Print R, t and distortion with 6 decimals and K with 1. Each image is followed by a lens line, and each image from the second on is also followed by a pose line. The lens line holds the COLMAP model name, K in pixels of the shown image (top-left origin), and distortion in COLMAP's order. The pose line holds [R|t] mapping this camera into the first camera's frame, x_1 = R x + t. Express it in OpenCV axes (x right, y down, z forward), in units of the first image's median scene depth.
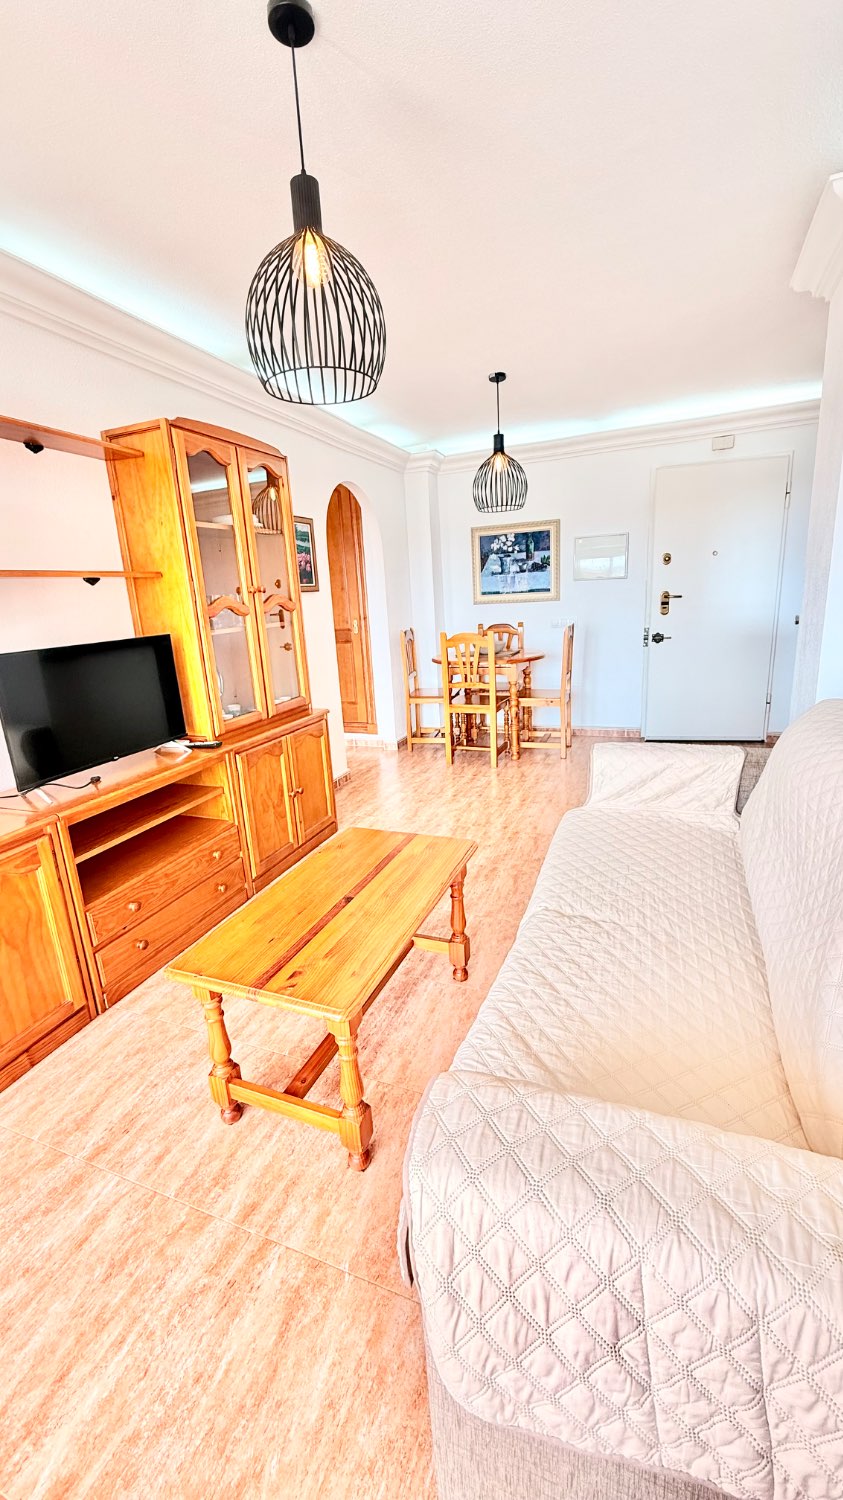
lens RADIAL K [[596.9, 0, 428.7], [0, 596.9, 738.9], [0, 0, 1]] dist [-0.000280, 0.000272]
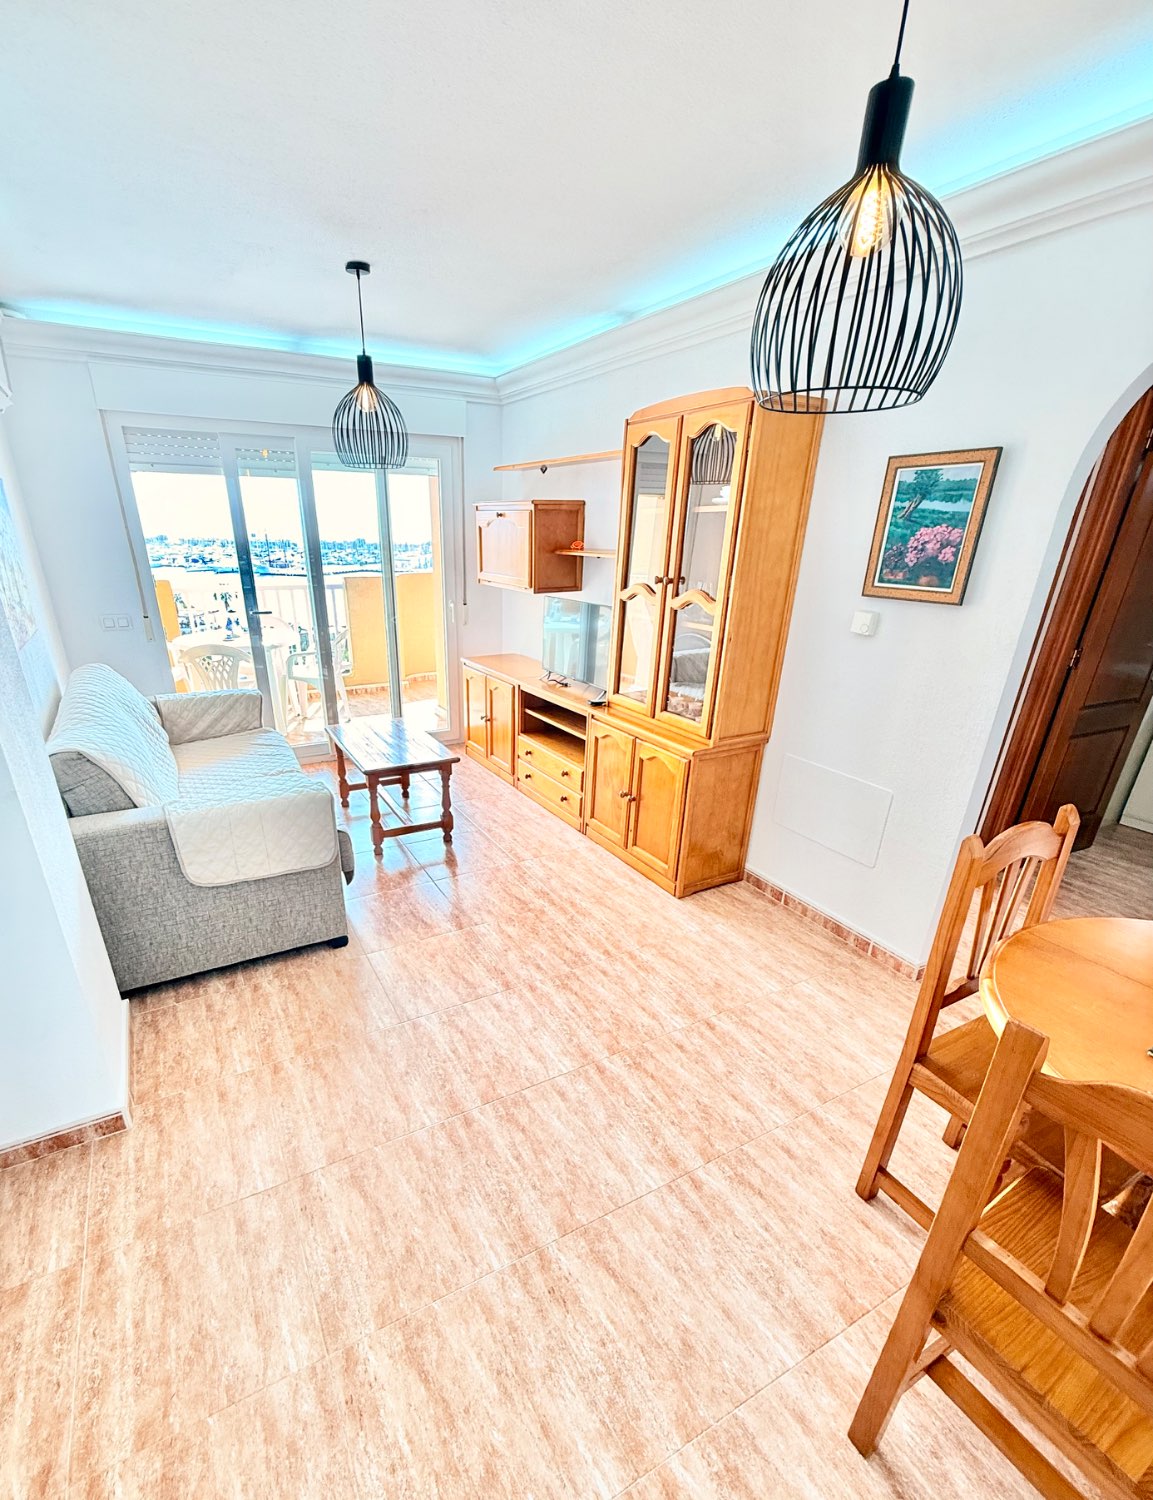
lens RADIAL K [[667.0, 0, 524.7], [0, 667.0, 834.1], [0, 0, 1]] dist [0.001301, -0.000936]
pose [[-0.653881, 0.362698, -0.663995, 0.500887], [-0.150615, 0.797643, 0.584022, -0.375379], [0.741455, 0.481888, -0.466936, 1.112973]]
